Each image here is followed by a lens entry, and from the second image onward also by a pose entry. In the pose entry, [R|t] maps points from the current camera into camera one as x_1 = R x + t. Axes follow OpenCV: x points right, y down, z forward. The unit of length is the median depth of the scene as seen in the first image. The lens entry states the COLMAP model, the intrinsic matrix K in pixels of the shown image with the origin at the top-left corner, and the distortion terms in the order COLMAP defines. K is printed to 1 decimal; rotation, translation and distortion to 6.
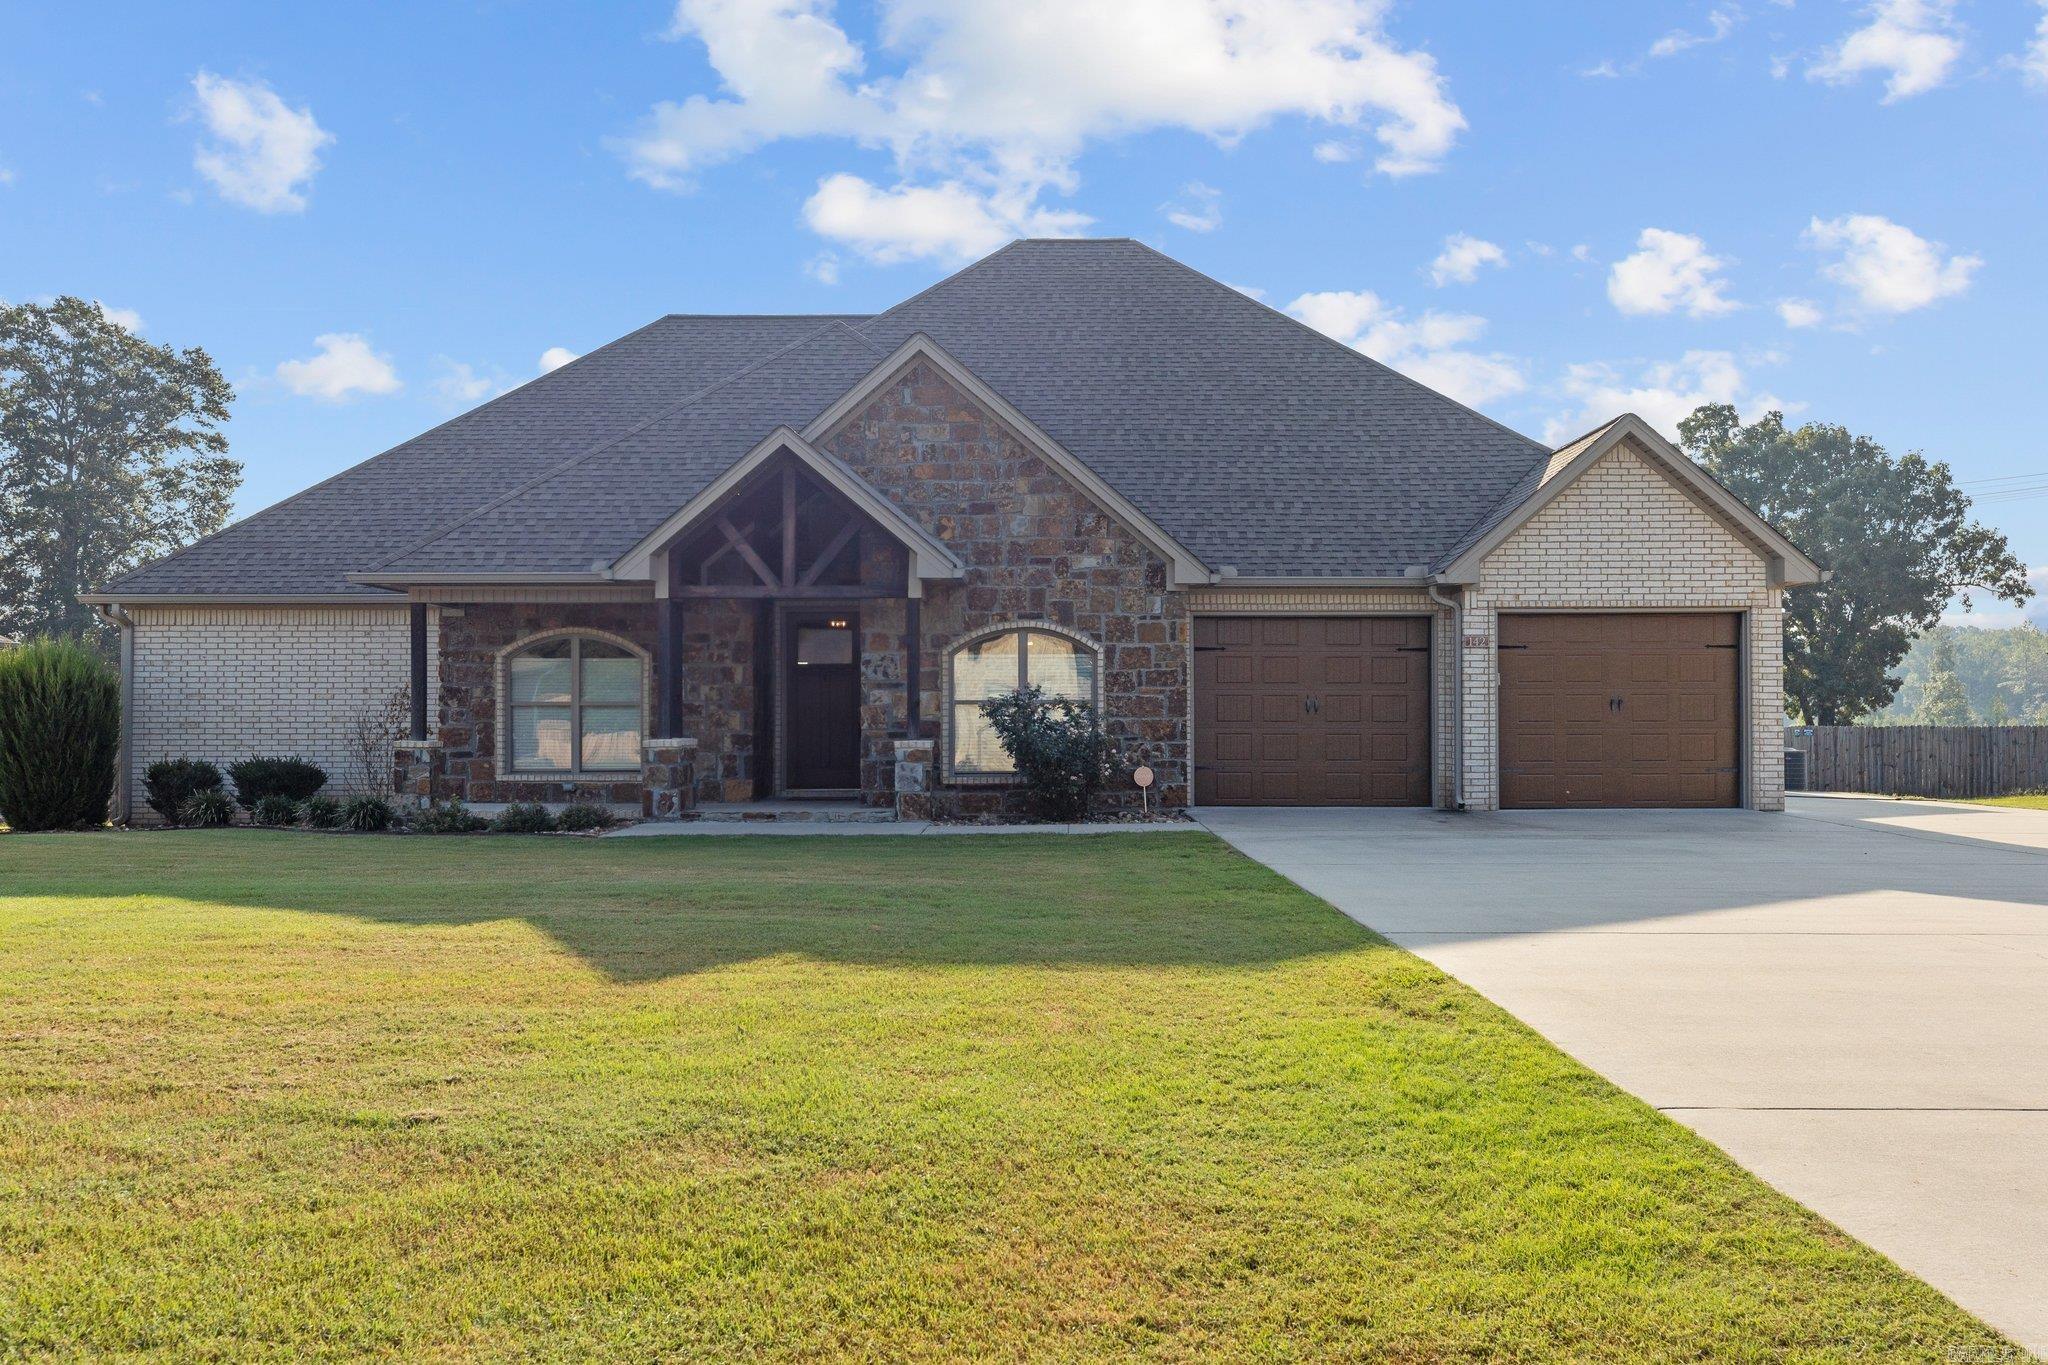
lens RADIAL K [[1654.1, 0, 1024.0], [0, 1654.1, 682.5], [0, 0, 1]] dist [0.003628, 0.002032]
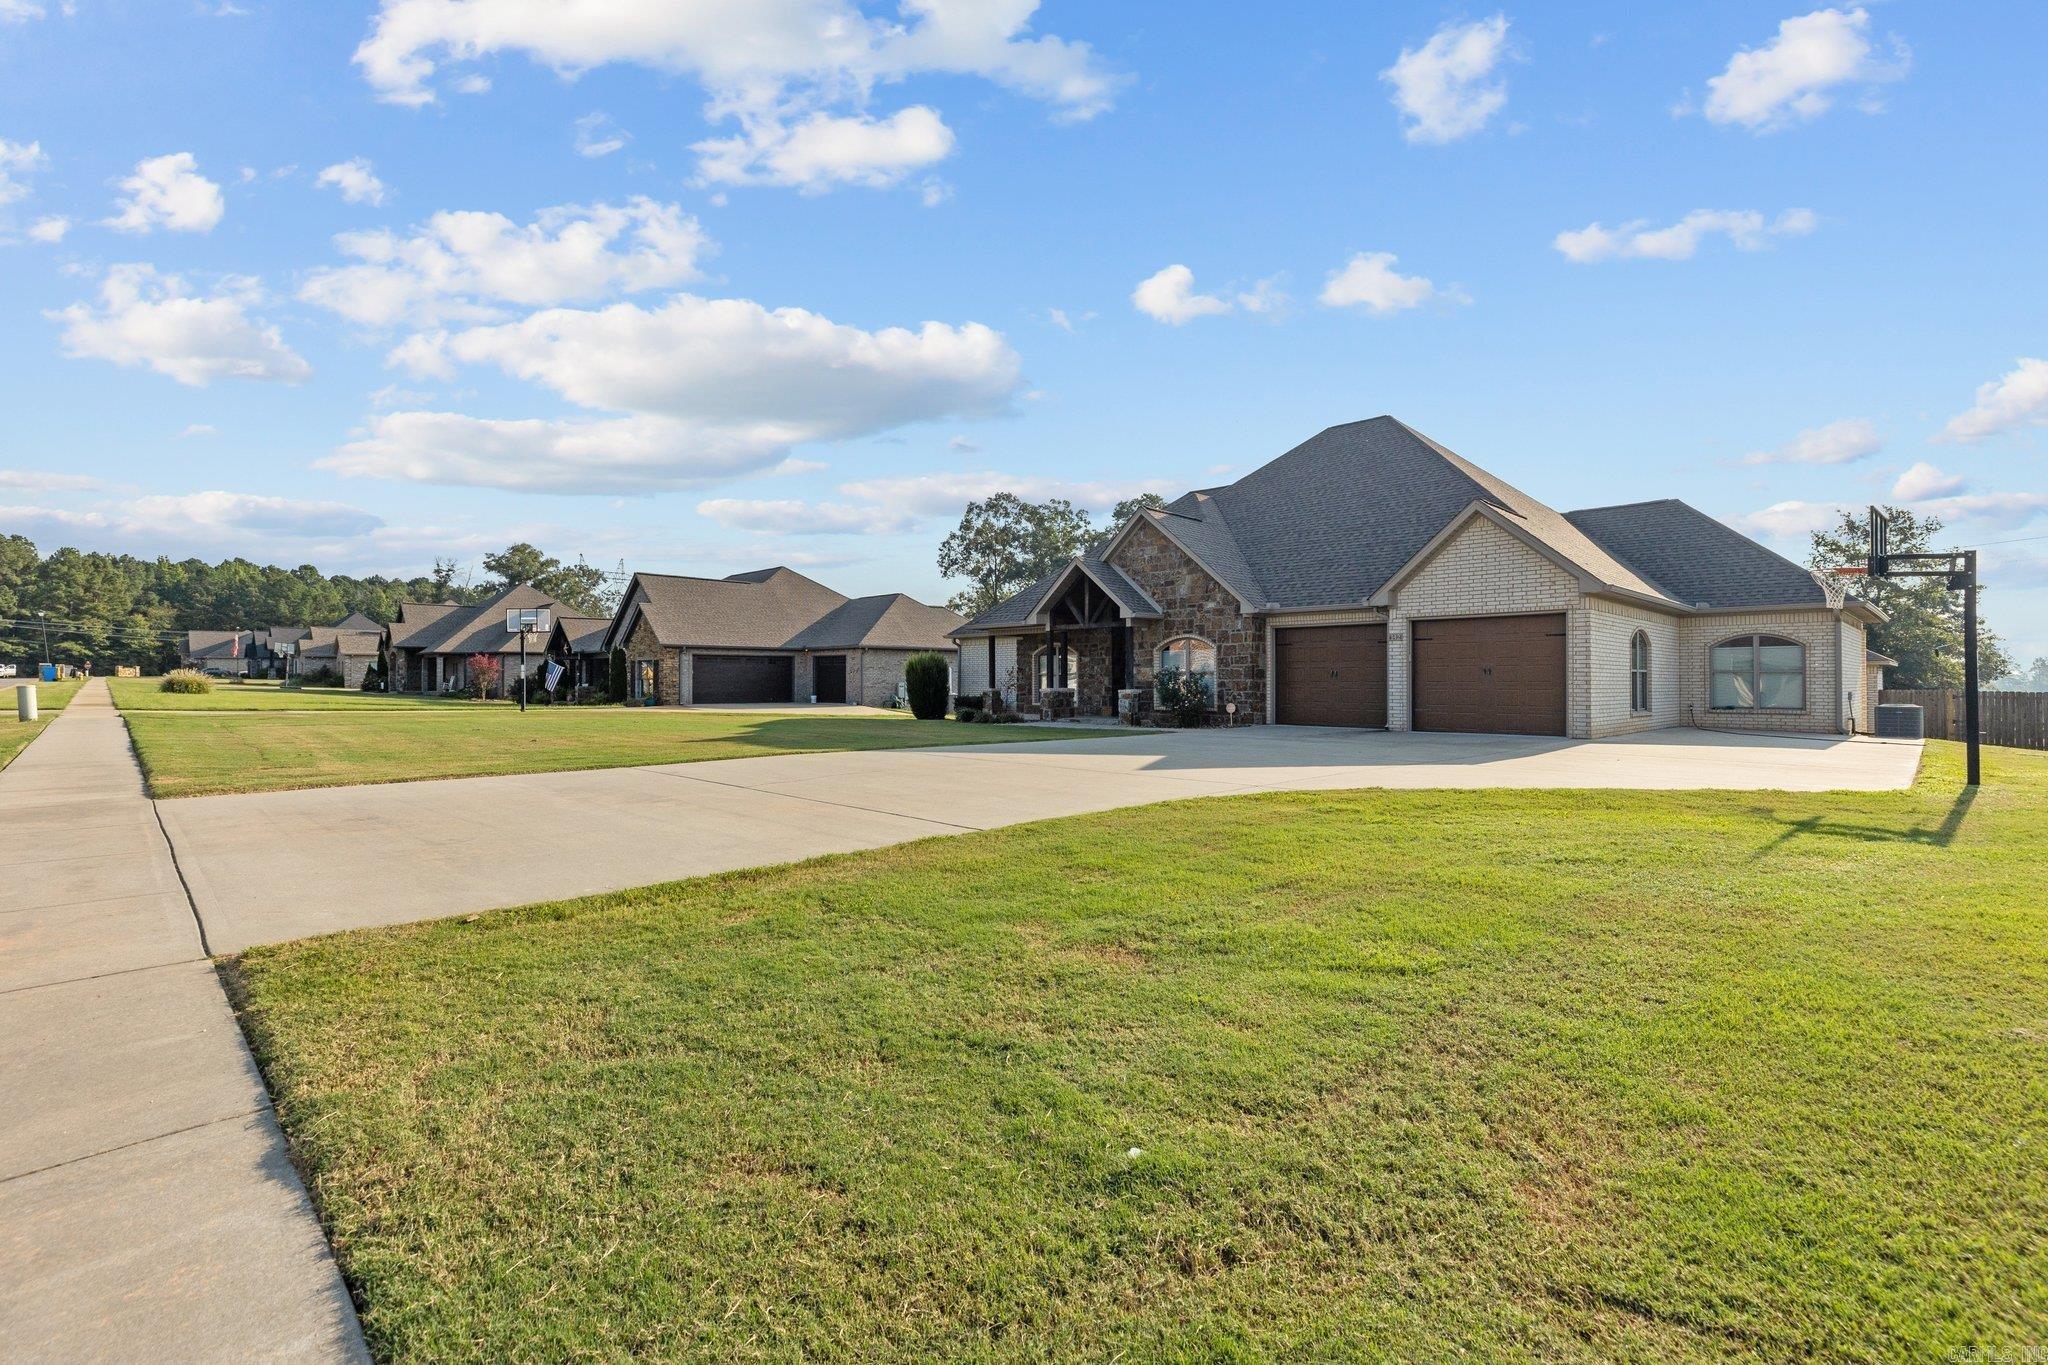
lens RADIAL K [[921.8, 0, 1027.6], [0, 921.8, 677.1], [0, 0, 1]] dist [0.002199, 0.000320]
pose [[0.709989, -0.002248, -0.704209, 0.692703], [0.011679, 0.999895, 0.008582, 0.005358], [0.704116, -0.014318, 0.709941, 0.009358]]
